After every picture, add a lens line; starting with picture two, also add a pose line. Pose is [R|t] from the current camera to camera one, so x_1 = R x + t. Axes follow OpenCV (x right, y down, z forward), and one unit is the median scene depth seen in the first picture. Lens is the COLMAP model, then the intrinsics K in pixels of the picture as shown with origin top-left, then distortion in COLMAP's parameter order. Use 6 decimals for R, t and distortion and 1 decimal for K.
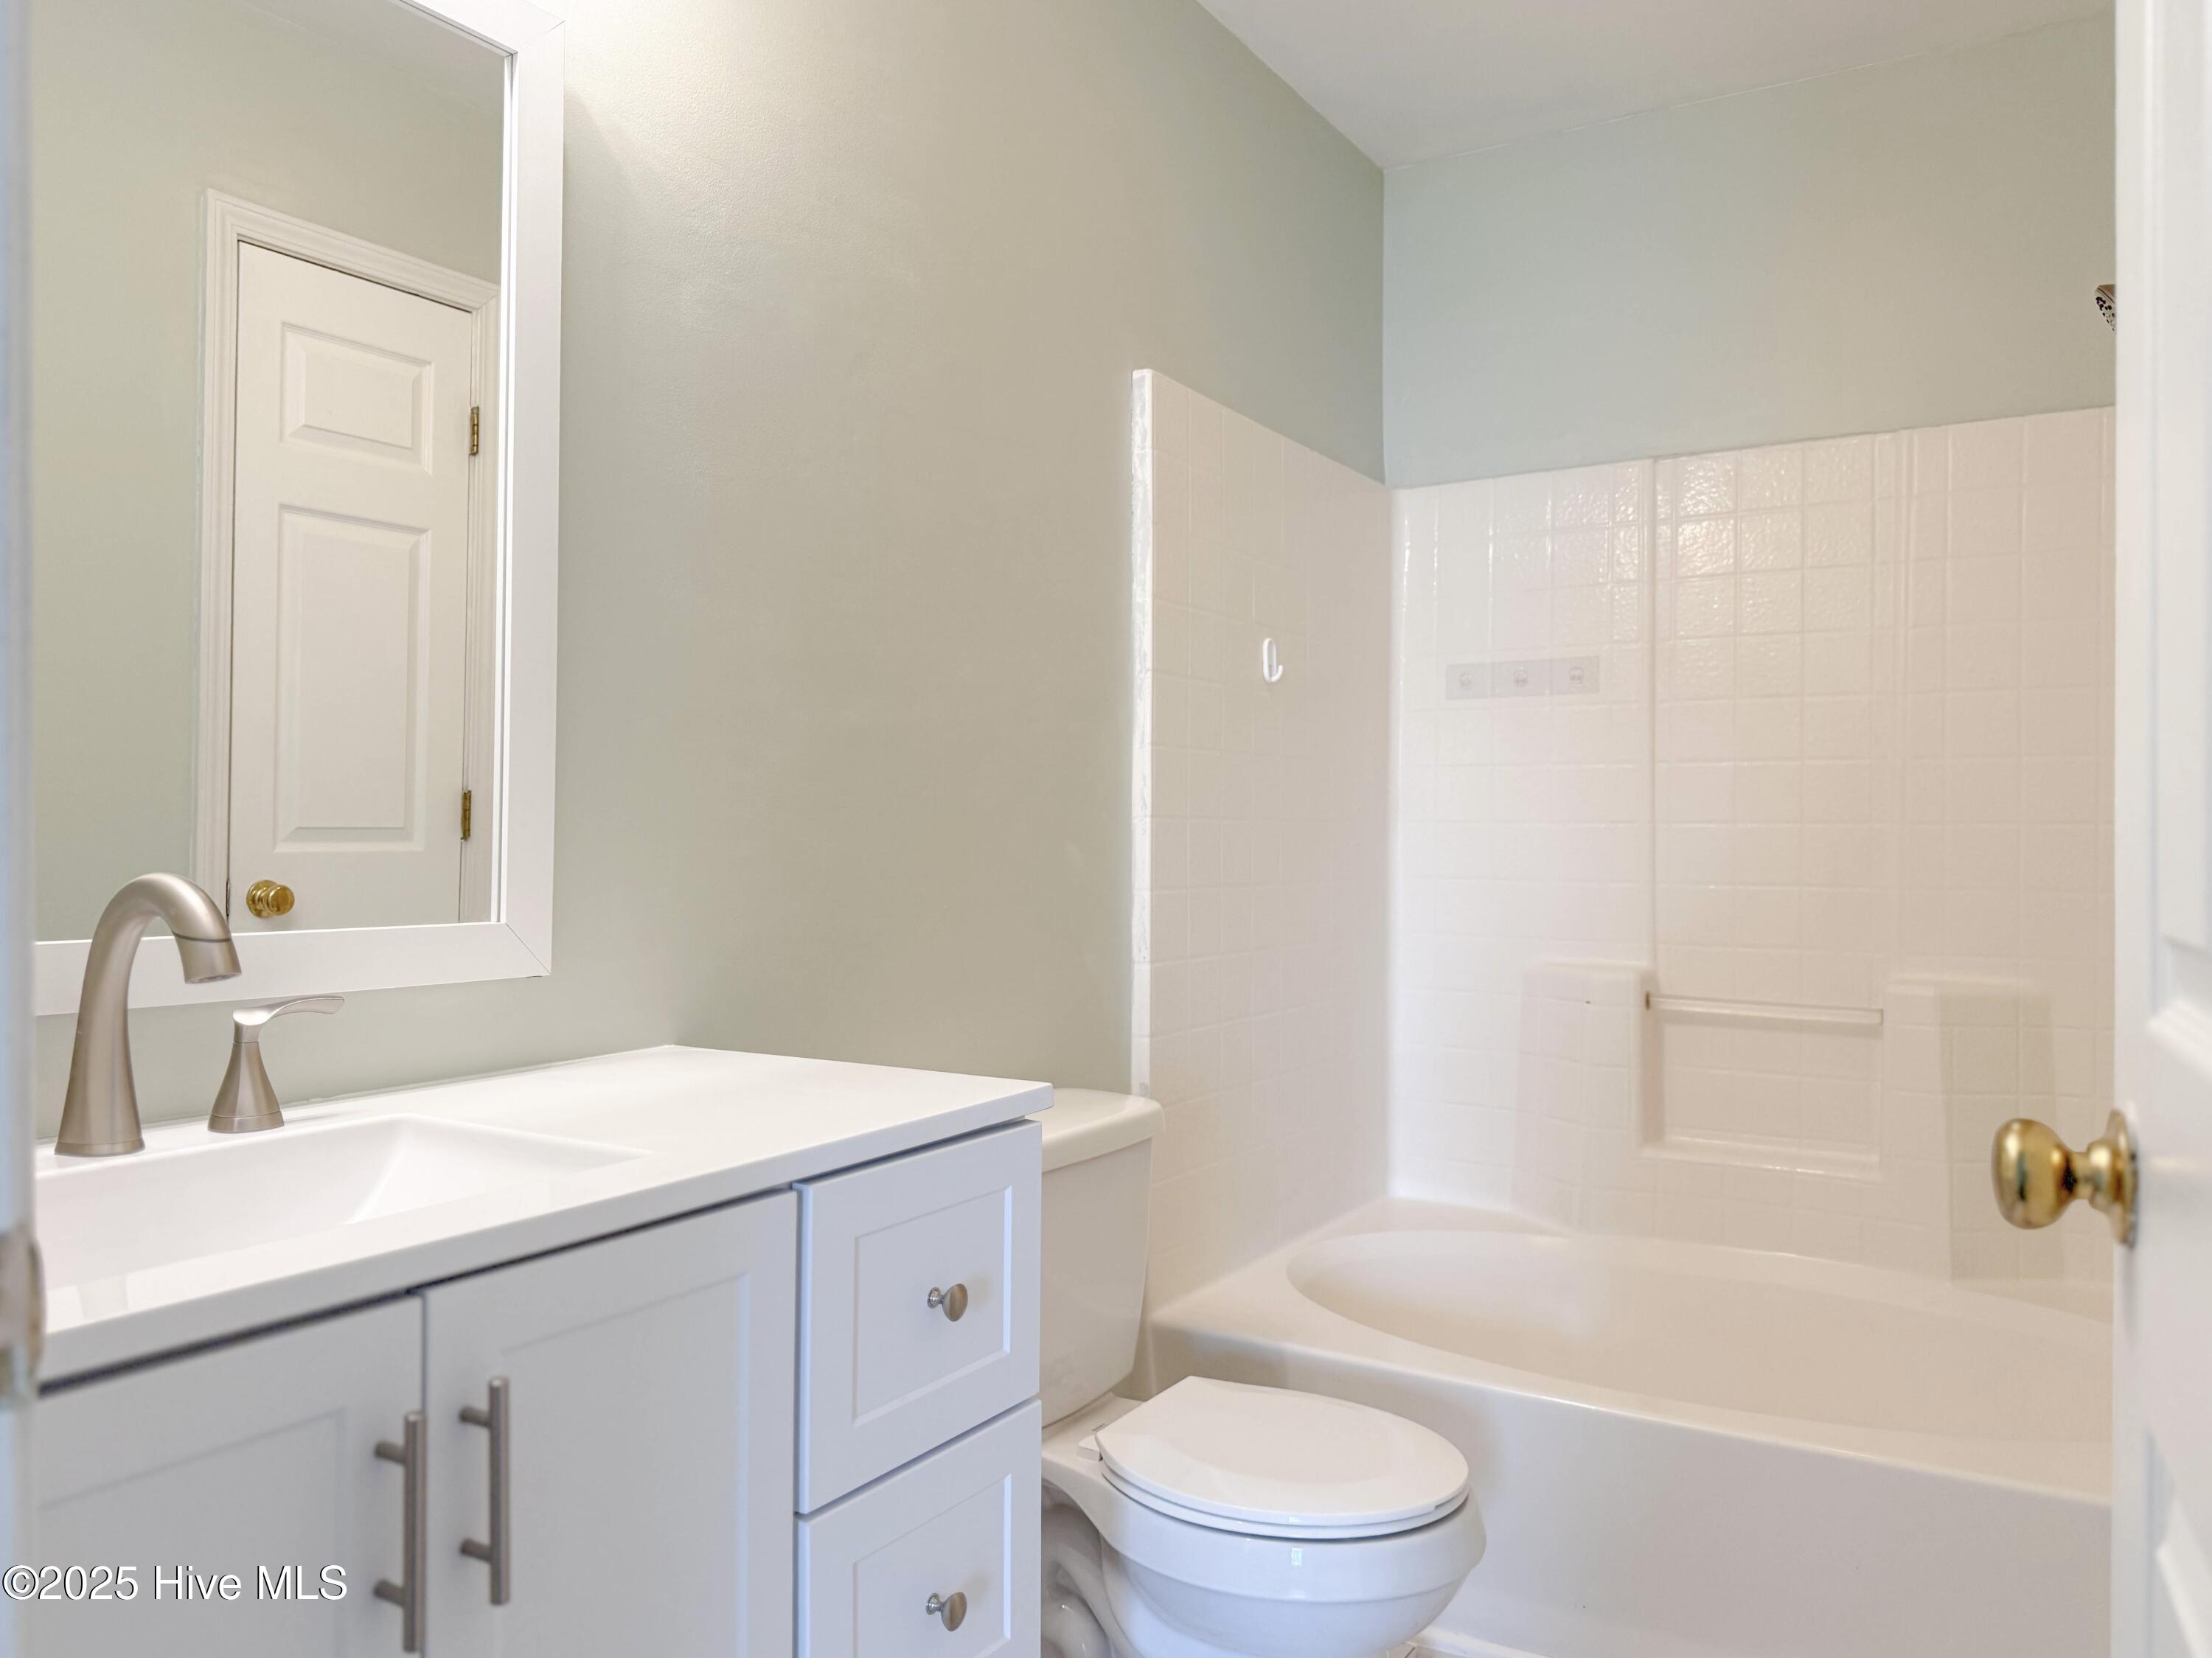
lens RADIAL K [[1614.2, 0, 1113.0], [0, 1614.2, 839.0], [0, 0, 1]] dist [0.115997, -0.174481]
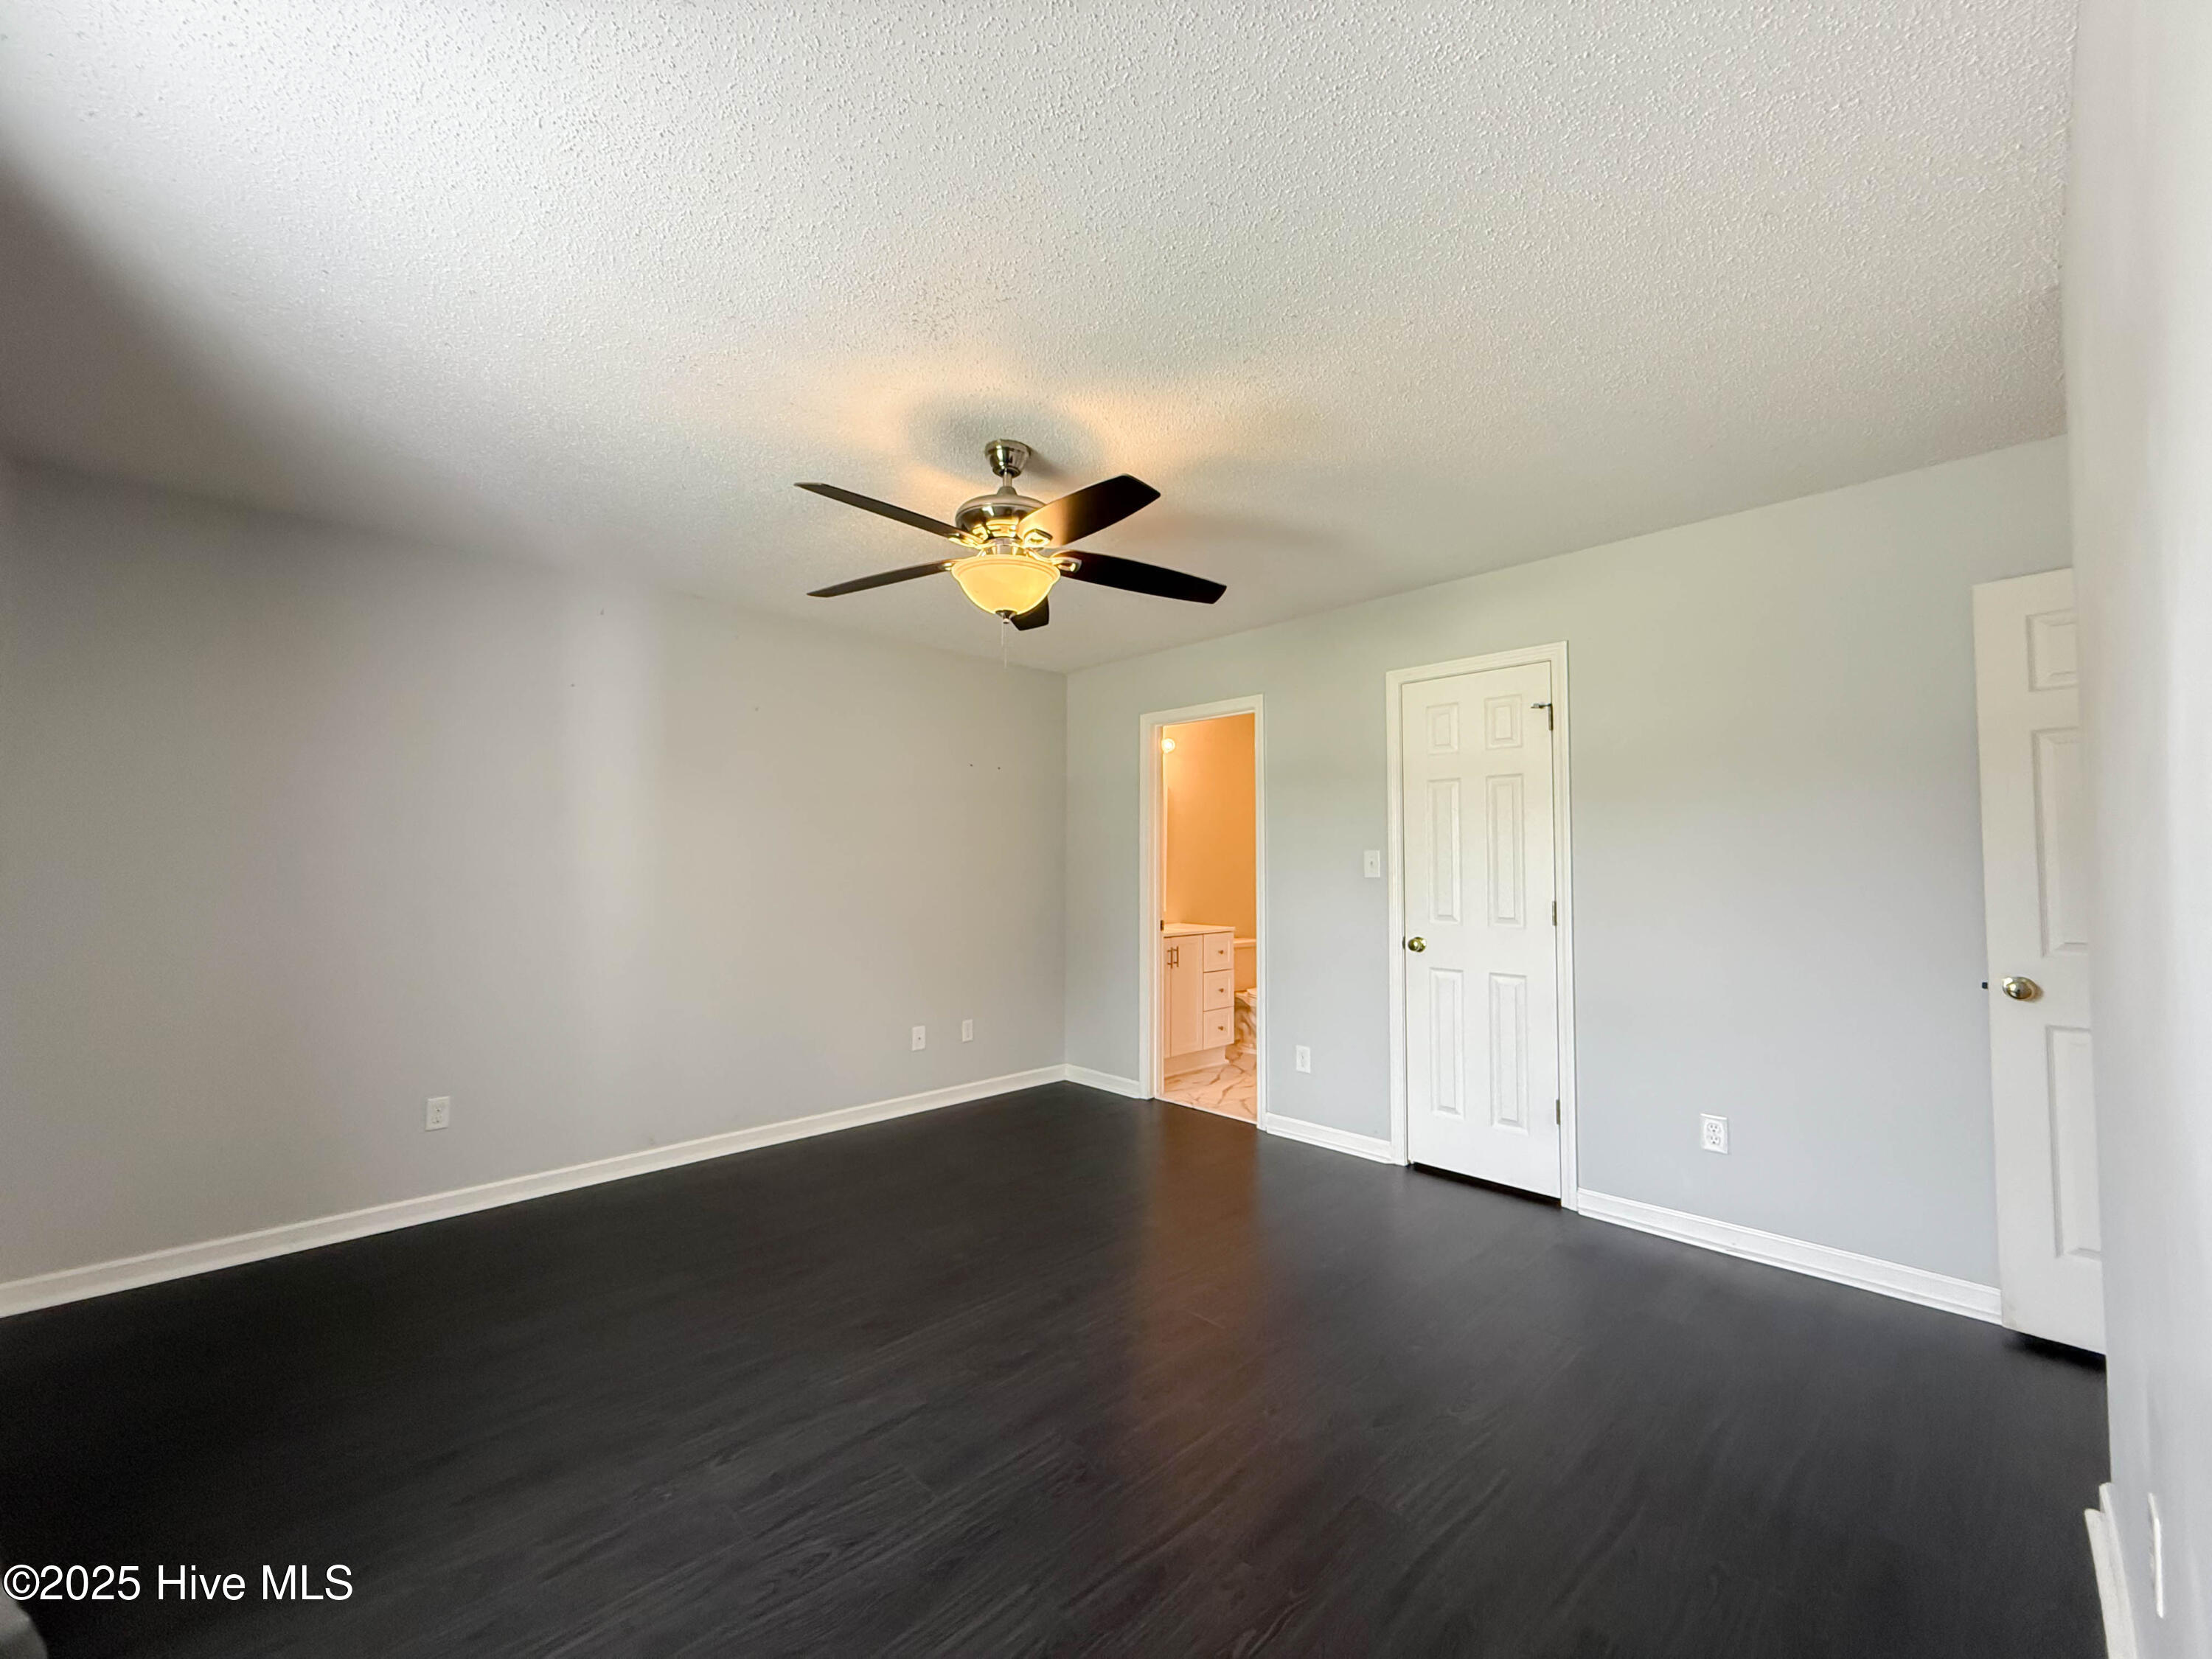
lens RADIAL K [[874.4, 0, 1099.3], [0, 874.4, 833.0], [0, 0, 1]] dist [0.000629, 0.000307]
pose [[0.970997, -0.010958, -0.238842, 0.189583], [0.001239, 0.999166, -0.040804, -0.066916], [0.239090, 0.039325, 0.970201, -1.759546]]
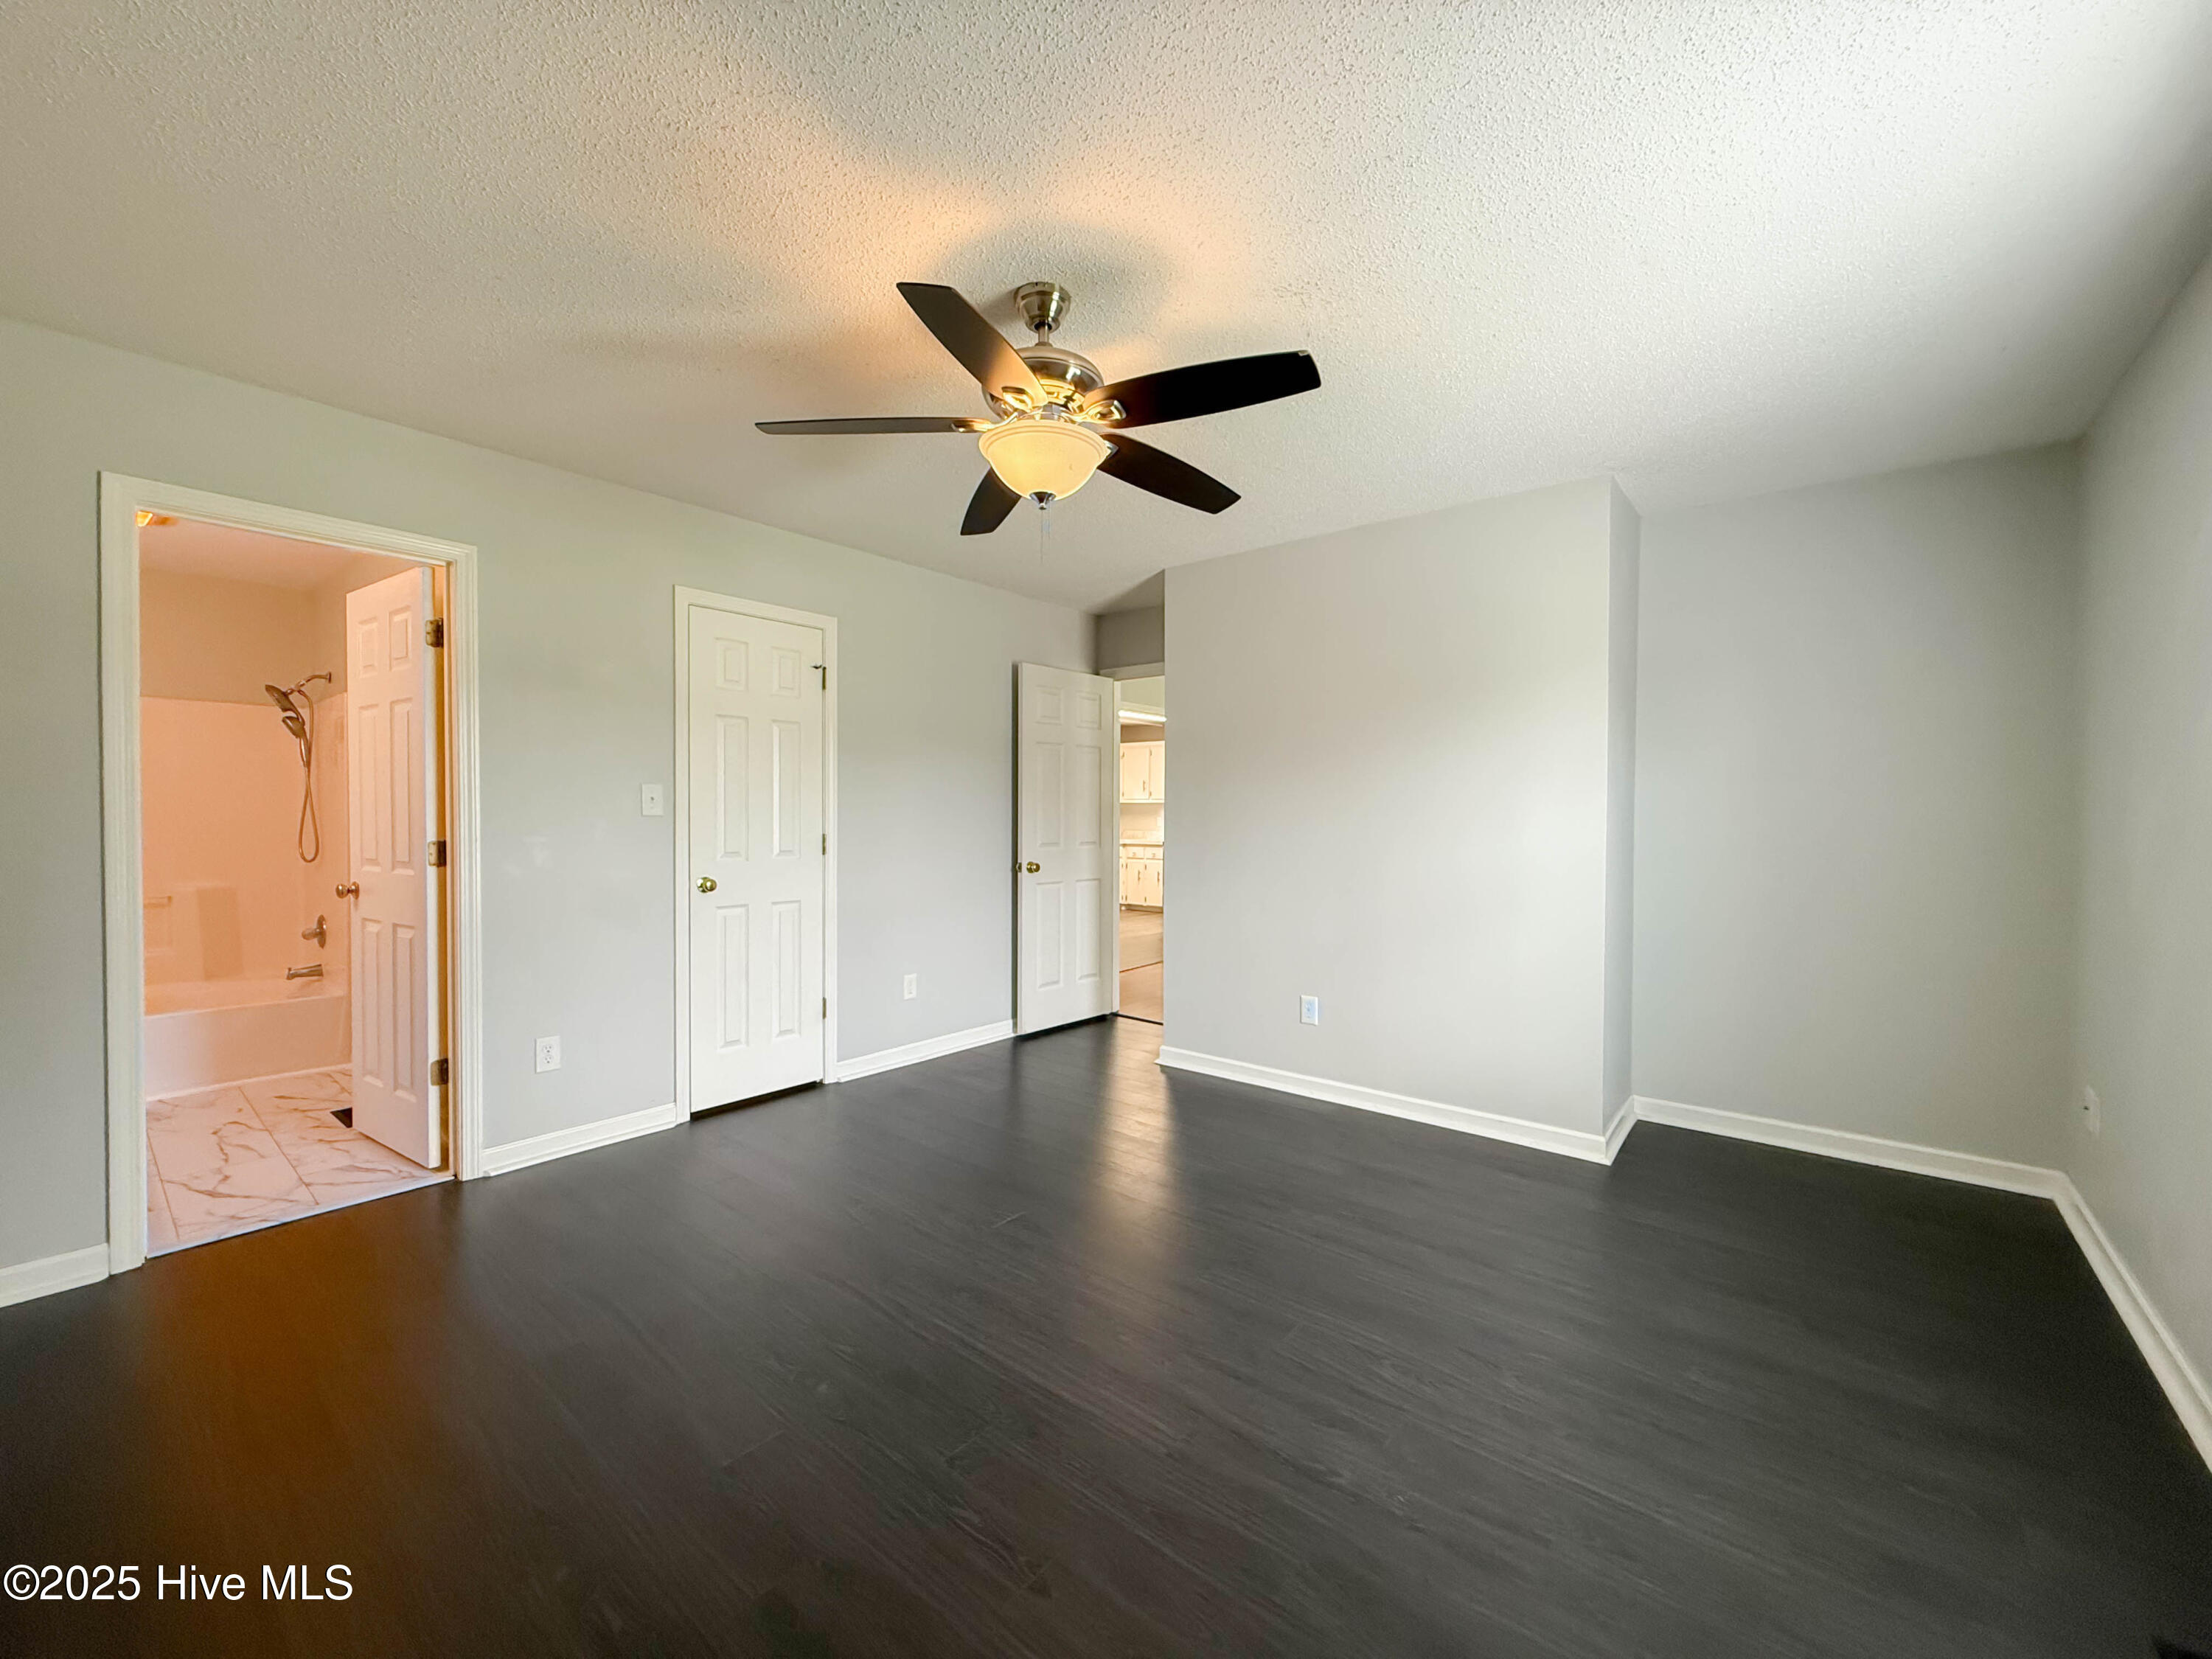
lens RADIAL K [[874.4, 0, 1099.3], [0, 874.4, 833.0], [0, 0, 1]] dist [0.000629, 0.000307]
pose [[0.135387, -0.019315, 0.990604, -0.981096], [-0.001475, 0.999805, 0.019696, -0.050209], [-0.990792, -0.004128, 0.135333, -0.995799]]
